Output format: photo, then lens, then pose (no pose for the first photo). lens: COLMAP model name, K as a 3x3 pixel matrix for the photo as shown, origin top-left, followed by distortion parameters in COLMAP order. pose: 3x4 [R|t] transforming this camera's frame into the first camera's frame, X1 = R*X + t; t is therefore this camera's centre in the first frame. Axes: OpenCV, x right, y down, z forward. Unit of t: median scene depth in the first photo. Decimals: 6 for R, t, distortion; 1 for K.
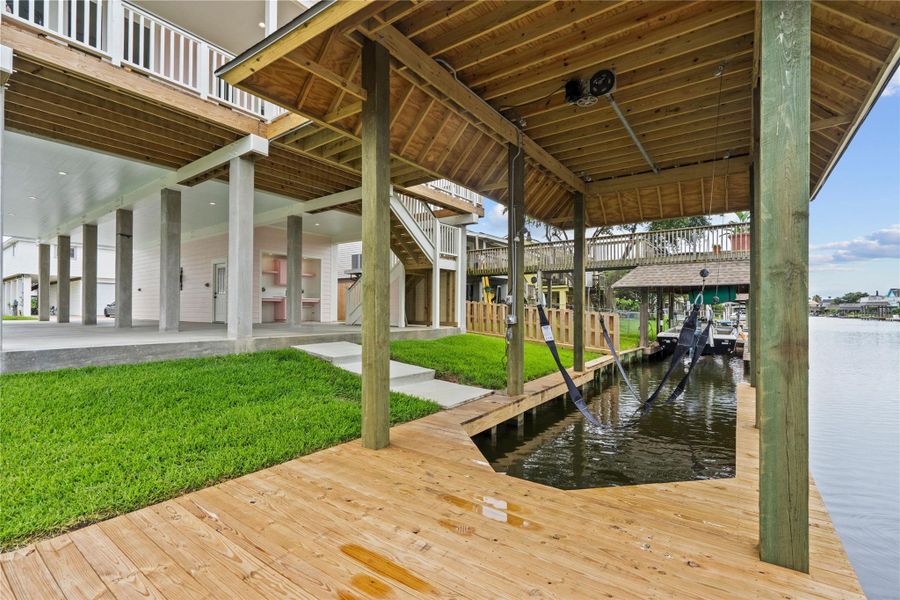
lens RADIAL K [[406.1, 0, 450.5], [0, 406.1, 303.6], [0, 0, 1]] dist [0.009857, 0.000208]
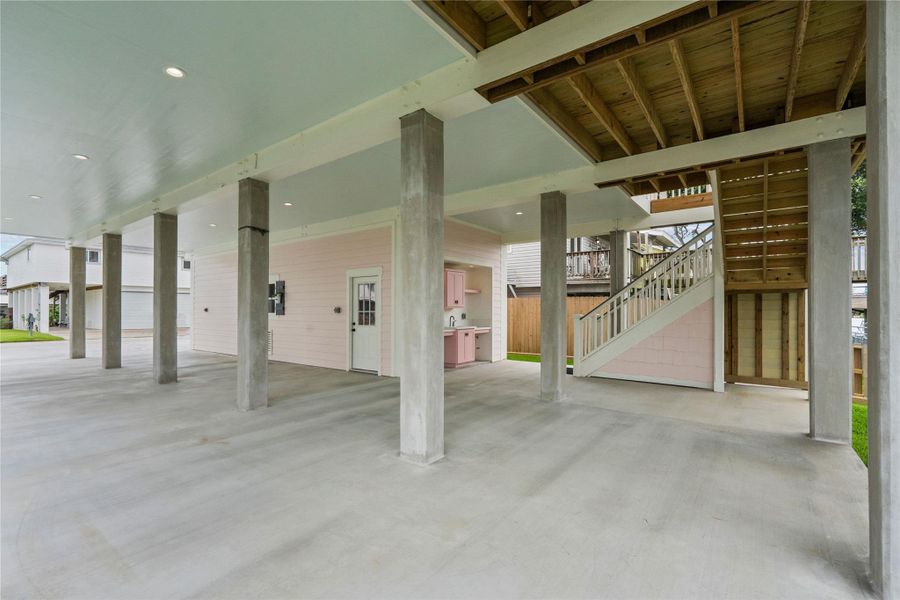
lens RADIAL K [[406.1, 0, 449.4], [0, 406.1, 302.0], [0, 0, 1]] dist [0.009857, 0.000208]
pose [[0.999914, -0.001457, -0.013069, -0.353561], [0.001359, 0.999971, -0.007529, -0.045496], [0.013079, 0.007511, 0.999886, 0.314235]]
